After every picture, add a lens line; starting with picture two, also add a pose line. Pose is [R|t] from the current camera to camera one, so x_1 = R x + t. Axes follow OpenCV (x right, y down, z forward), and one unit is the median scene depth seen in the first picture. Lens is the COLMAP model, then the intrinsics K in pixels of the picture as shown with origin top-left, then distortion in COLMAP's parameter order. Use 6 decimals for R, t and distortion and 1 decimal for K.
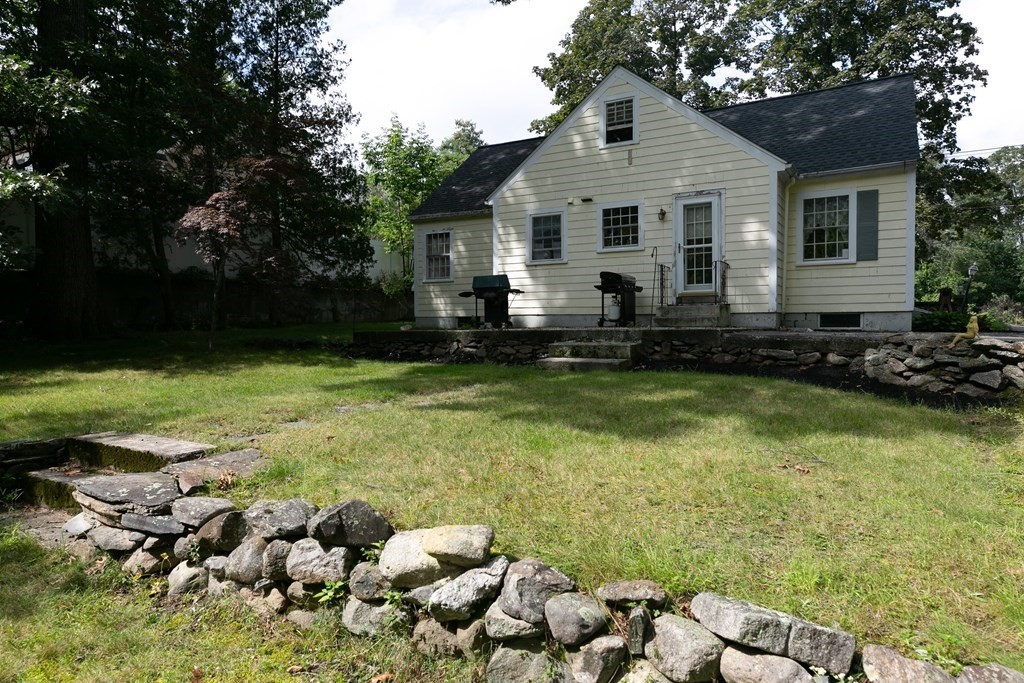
lens RADIAL K [[664.3, 0, 502.0], [0, 664.3, 343.5], [0, 0, 1]] dist [0.015254, -0.012495]
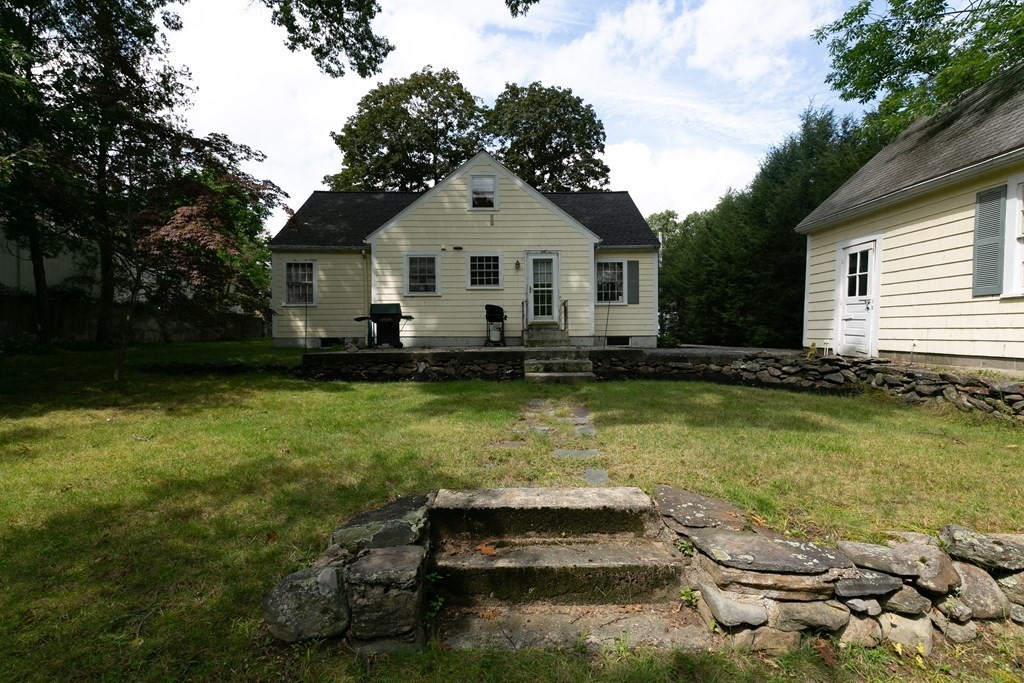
lens RADIAL K [[484.0, 0, 512.7], [0, 484.0, 342.5], [0, 0, 1]] dist [0.006011, 0.000277]
pose [[0.844788, -0.004920, 0.535079, -0.299884], [0.017757, 0.999665, -0.018844, -0.013684], [-0.534806, 0.025420, 0.844592, 0.160310]]
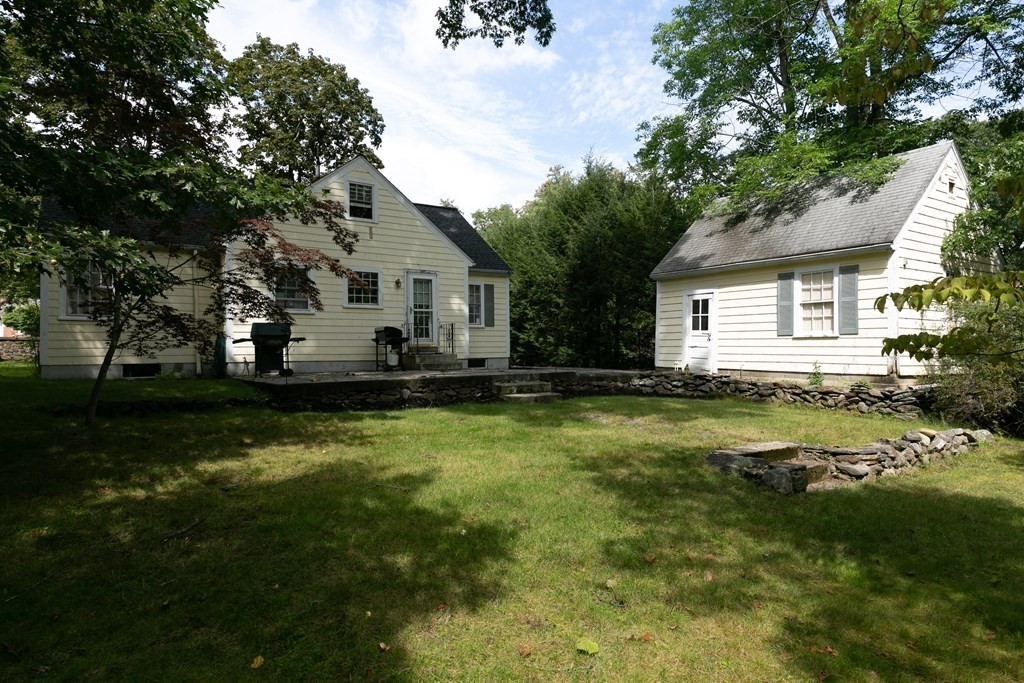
lens RADIAL K [[611.6, 0, 530.2], [0, 611.6, 343.0], [0, 0, 1]] dist [0.014779, 0.000864]
pose [[0.390557, 0.014423, 0.920466, -0.738580], [0.036534, 0.998847, -0.031153, -0.031102], [-0.919853, 0.045795, 0.389580, 0.302459]]
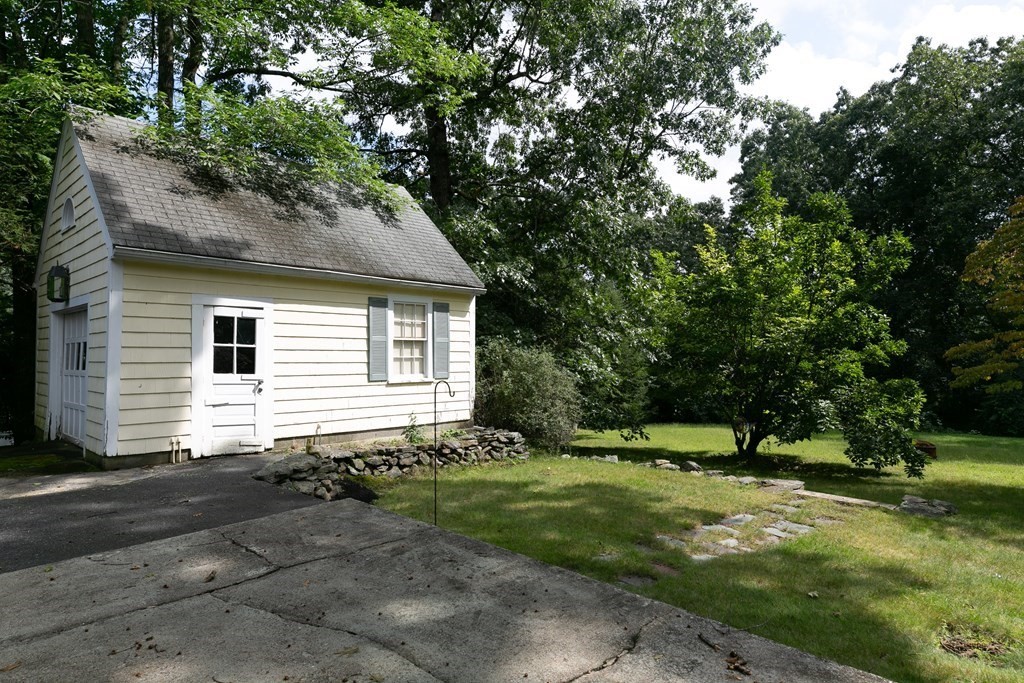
lens RADIAL K [[611.6, 0, 507.5], [0, 611.6, 339.4], [0, 0, 1]] dist [0.014779, 0.000864]
pose [[-0.980299, 0.016165, 0.196854, 0.027856], [0.018135, 0.999802, 0.008206, -0.112182], [-0.196683, 0.011614, -0.980398, 0.999429]]
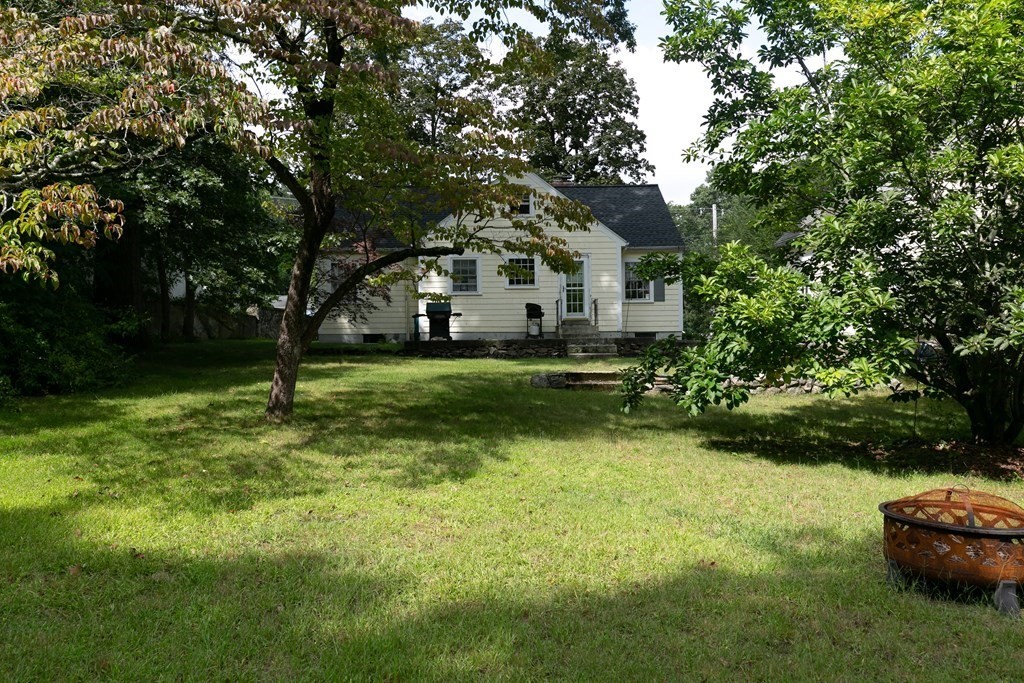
lens RADIAL K [[840.2, 0, 518.2], [0, 840.2, 343.9], [0, 0, 1]] dist [-0.012358, -0.000156]
pose [[0.831204, 0.002534, 0.555962, -0.867213], [0.022070, 0.999051, -0.037550, 0.051255], [-0.555530, 0.043482, 0.830359, -0.523870]]
